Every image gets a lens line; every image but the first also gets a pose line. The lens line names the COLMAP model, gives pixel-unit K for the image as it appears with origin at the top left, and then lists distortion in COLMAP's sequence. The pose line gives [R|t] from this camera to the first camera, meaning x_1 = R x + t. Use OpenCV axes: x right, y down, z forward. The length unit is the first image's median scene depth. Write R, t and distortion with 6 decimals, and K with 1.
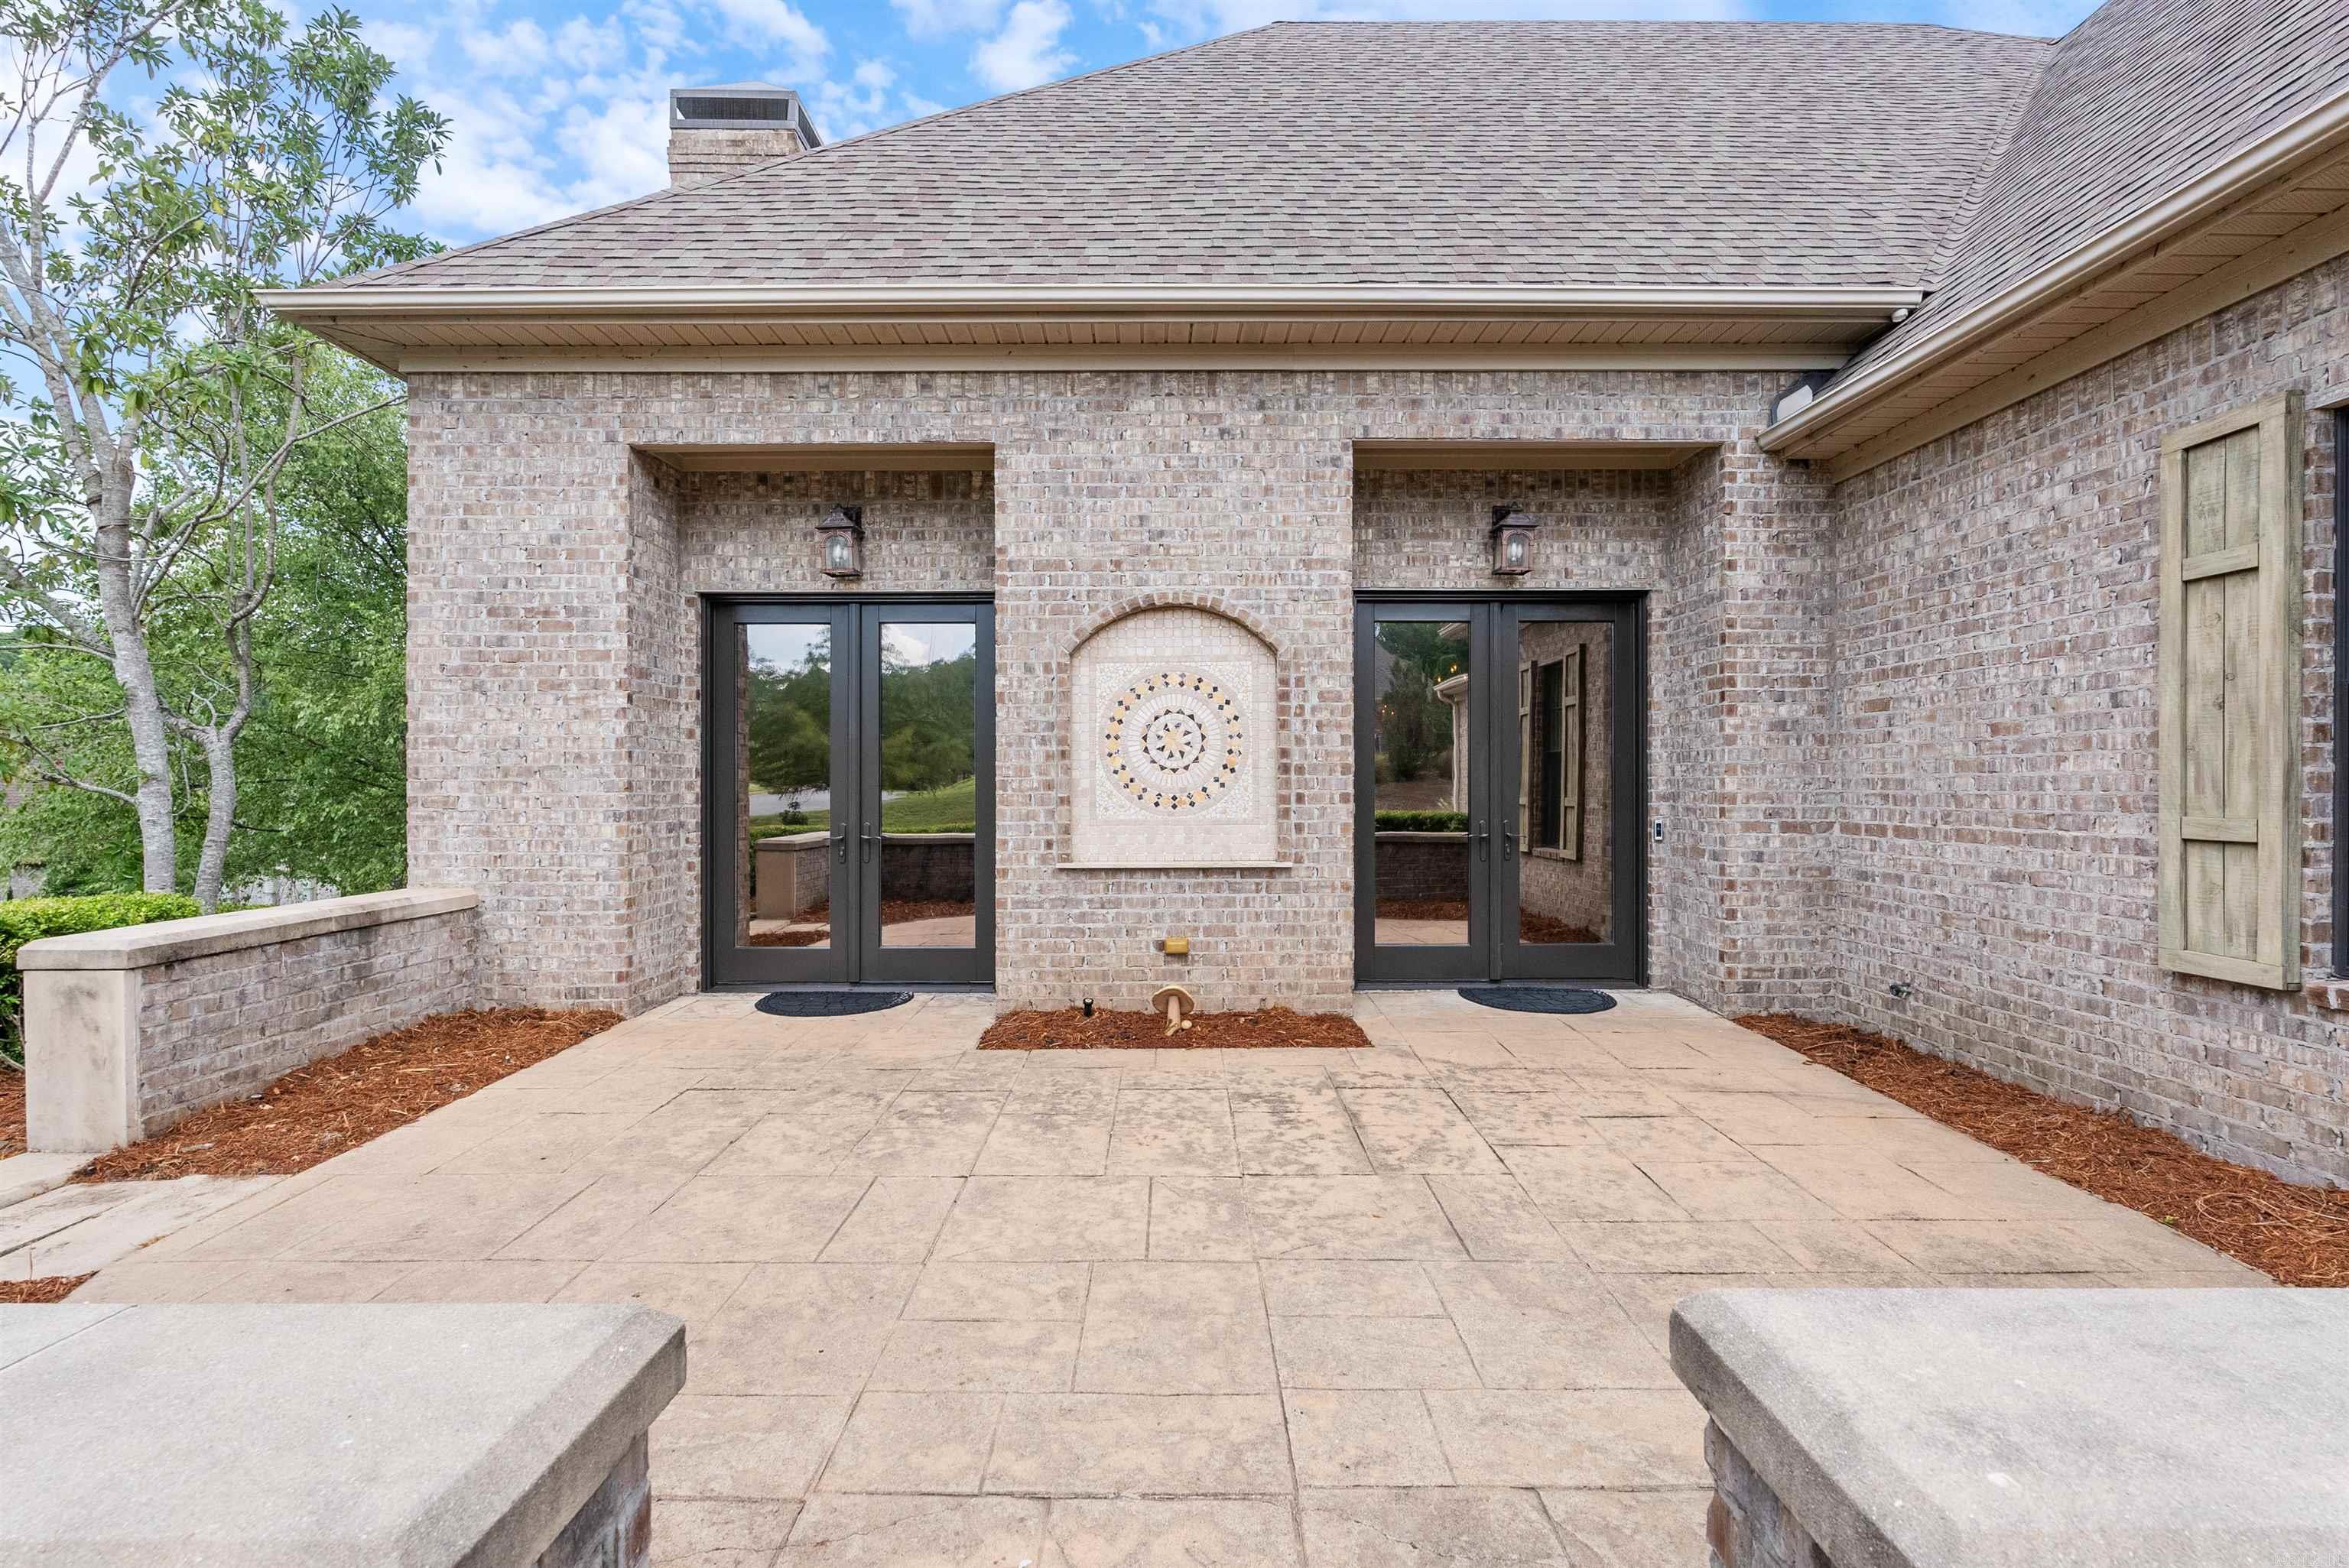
lens RADIAL K [[1024.9, 0, 1175.1], [0, 1024.9, 795.4], [0, 0, 1]] dist [-0.000344, -0.000126]
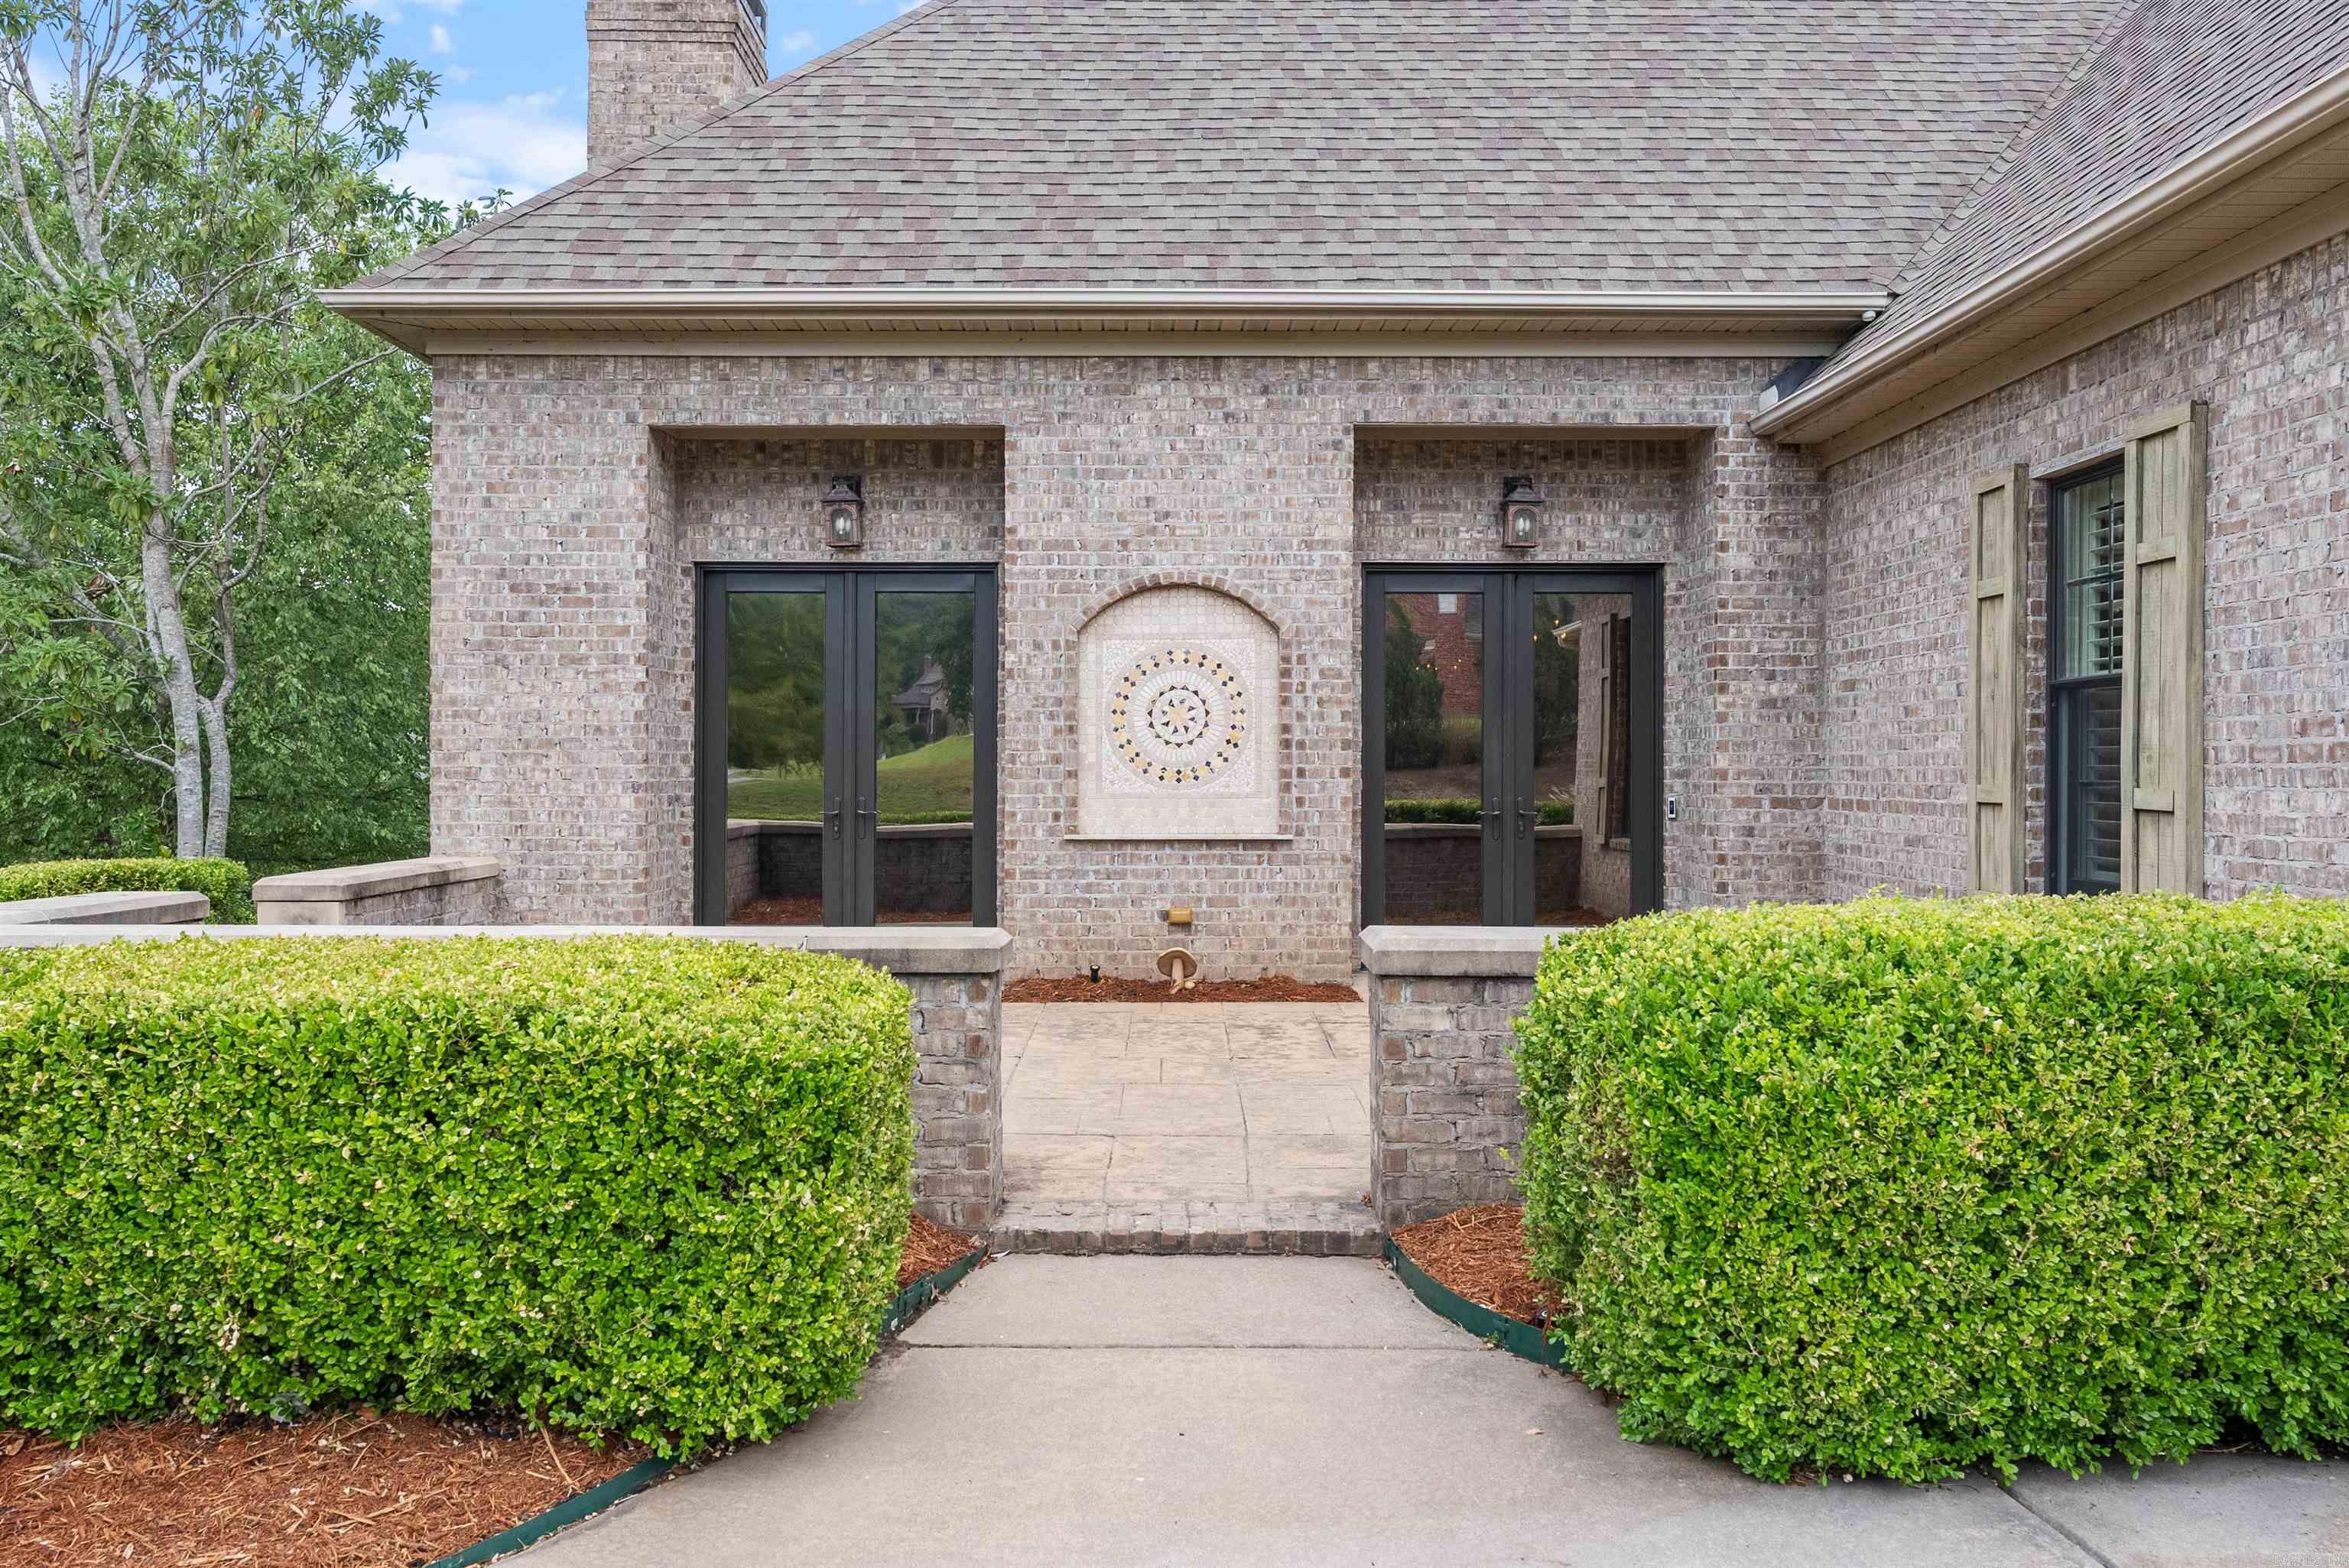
lens RADIAL K [[1830.1, 0, 1173.9], [0, 1830.1, 776.3], [0, 0, 1]] dist [0.008628, 0.001275]
pose [[0.999992, 0.003904, 0.000023, -0.005574], [-0.003904, 0.999969, -0.006906, 0.019597], [-0.000050, 0.006905, 0.999976, -0.831521]]
